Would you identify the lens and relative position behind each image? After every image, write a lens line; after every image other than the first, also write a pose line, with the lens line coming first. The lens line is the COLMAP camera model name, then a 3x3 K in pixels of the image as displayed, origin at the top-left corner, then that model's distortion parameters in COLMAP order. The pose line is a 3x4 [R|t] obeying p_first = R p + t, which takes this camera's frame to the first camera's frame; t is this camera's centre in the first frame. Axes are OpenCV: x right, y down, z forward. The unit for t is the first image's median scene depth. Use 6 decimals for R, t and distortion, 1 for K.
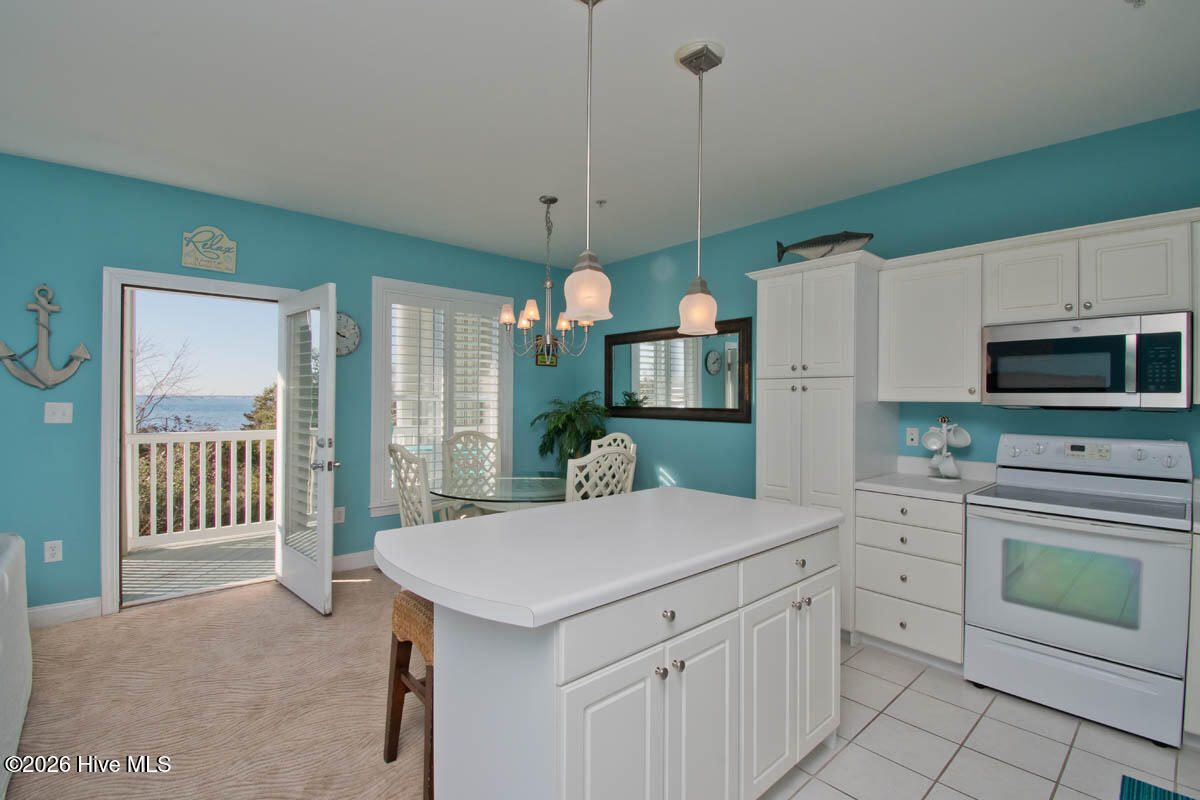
lens RADIAL K [[543.1, 0, 600.0], [0, 543.1, 400.0], [0, 0, 1]] dist [0.023528, -0.024397]
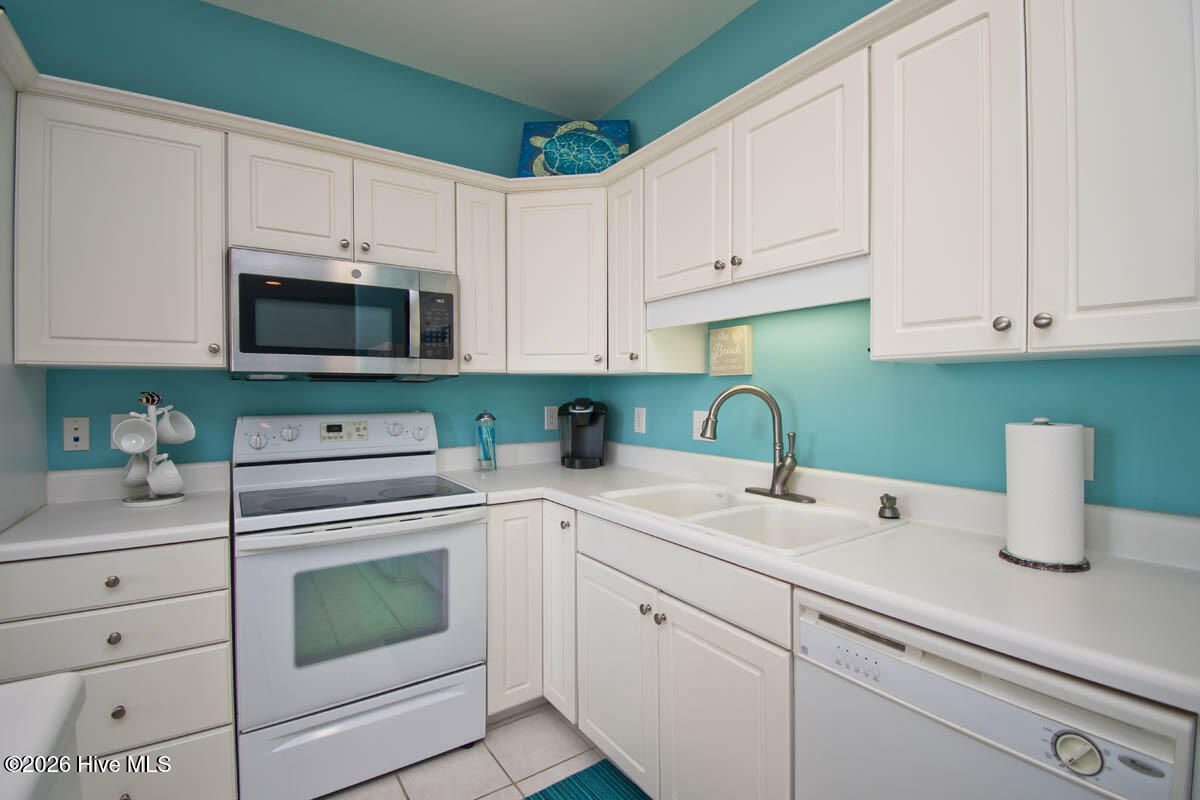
lens RADIAL K [[546.6, 0, 600.1], [0, 546.6, 397.2], [0, 0, 1]] dist [0.018134, -0.026427]
pose [[0.135536, -0.020528, 0.990560, 0.119725], [0.007692, 0.999777, 0.019666, 0.026840], [-0.990743, 0.004954, 0.135664, 0.455768]]
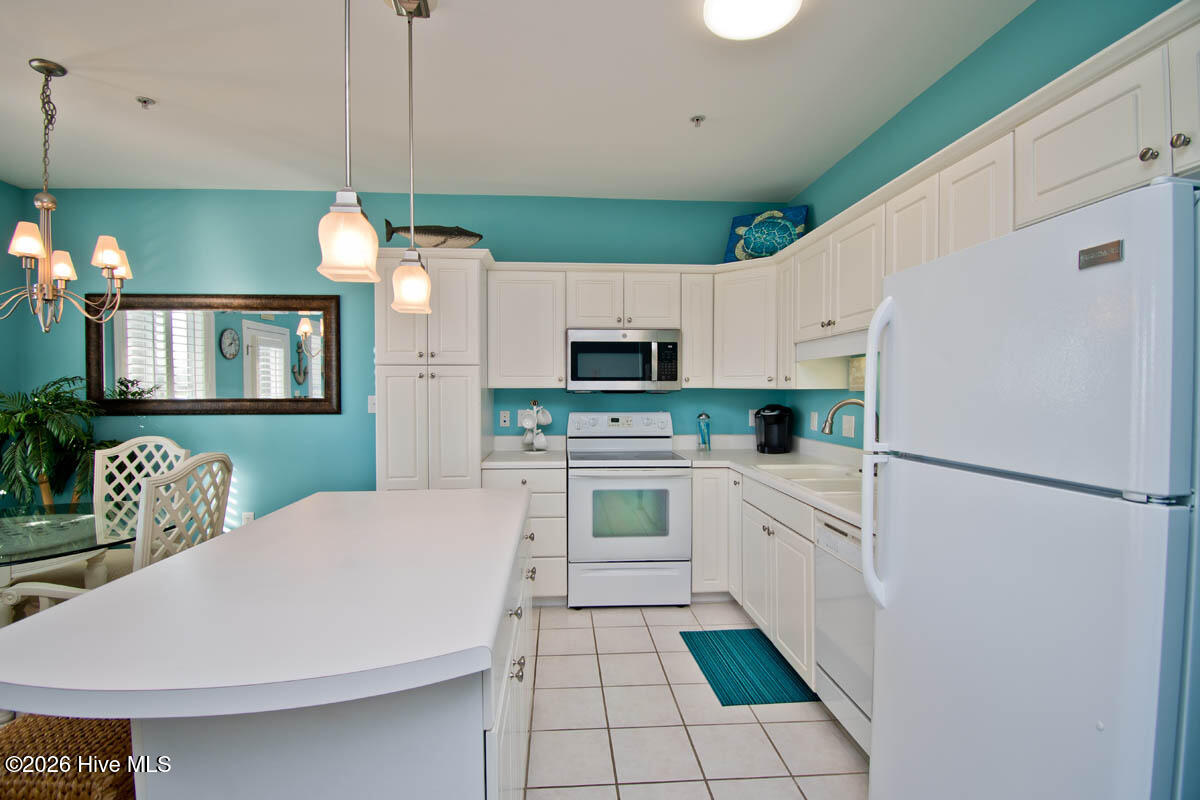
lens RADIAL K [[543.1, 0, 600.0], [0, 543.1, 400.0], [0, 0, 1]] dist [0.023528, -0.024397]
pose [[0.611667, -0.022958, 0.790782, -0.239255], [0.008218, 0.999709, 0.022667, 0.003400], [-0.791072, -0.007366, 0.611678, 0.150969]]
